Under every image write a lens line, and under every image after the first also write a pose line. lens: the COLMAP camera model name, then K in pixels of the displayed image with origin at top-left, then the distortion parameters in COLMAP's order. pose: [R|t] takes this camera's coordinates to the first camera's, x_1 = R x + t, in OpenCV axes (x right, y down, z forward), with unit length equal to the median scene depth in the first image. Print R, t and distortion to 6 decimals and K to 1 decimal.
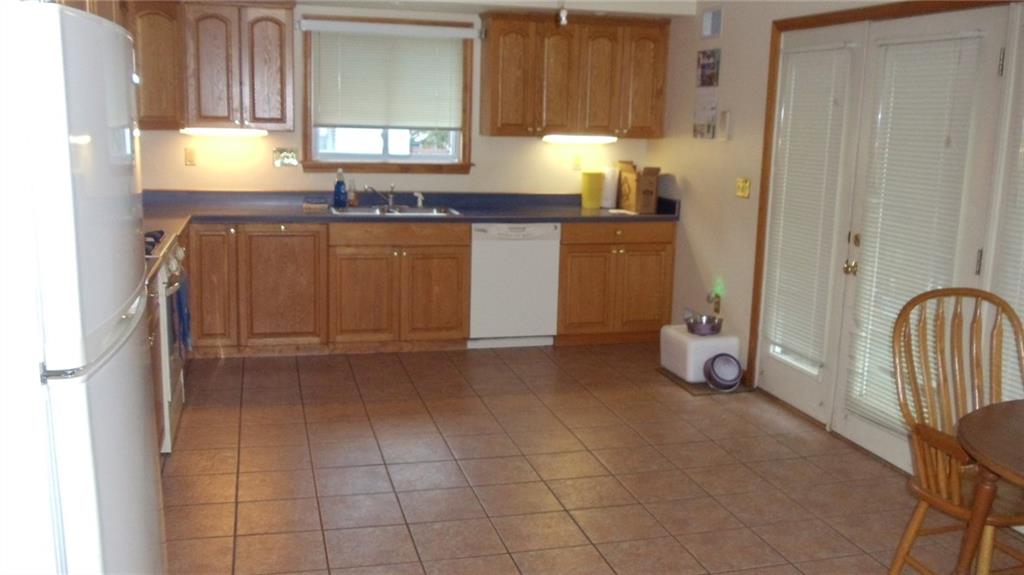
lens RADIAL K [[968.1, 0, 512.0], [0, 968.1, 287.5], [0, 0, 1]] dist [-0.056069, 0.011841]
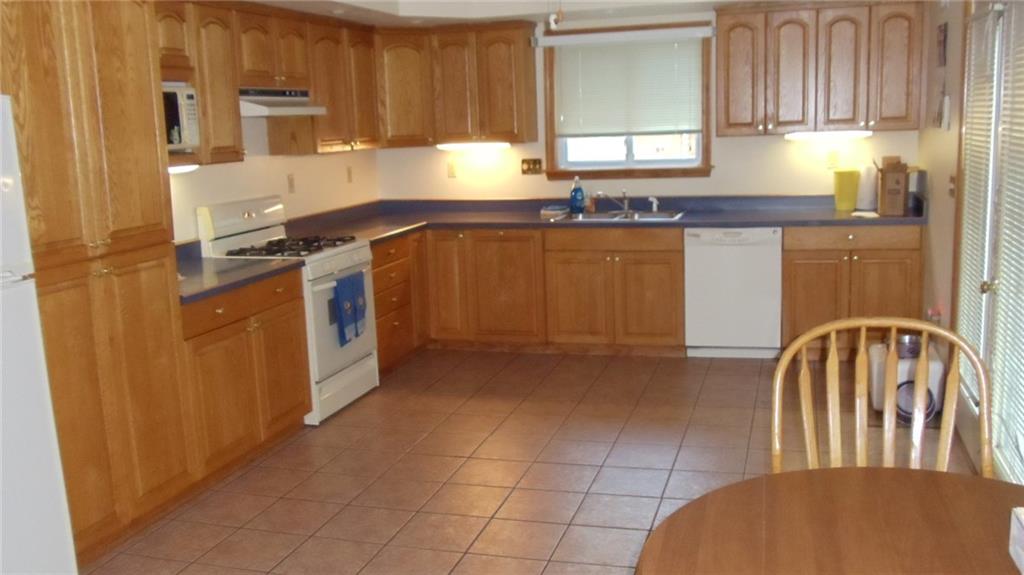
lens RADIAL K [[959.1, 0, 512.6], [0, 959.1, 275.1], [0, 0, 1]] dist [0.005402, 0.001832]
pose [[0.854348, 0.019277, -0.519343, 0.303248], [-0.027762, 0.999578, -0.008568, -0.005845], [0.518959, 0.021738, 0.854523, 0.083487]]
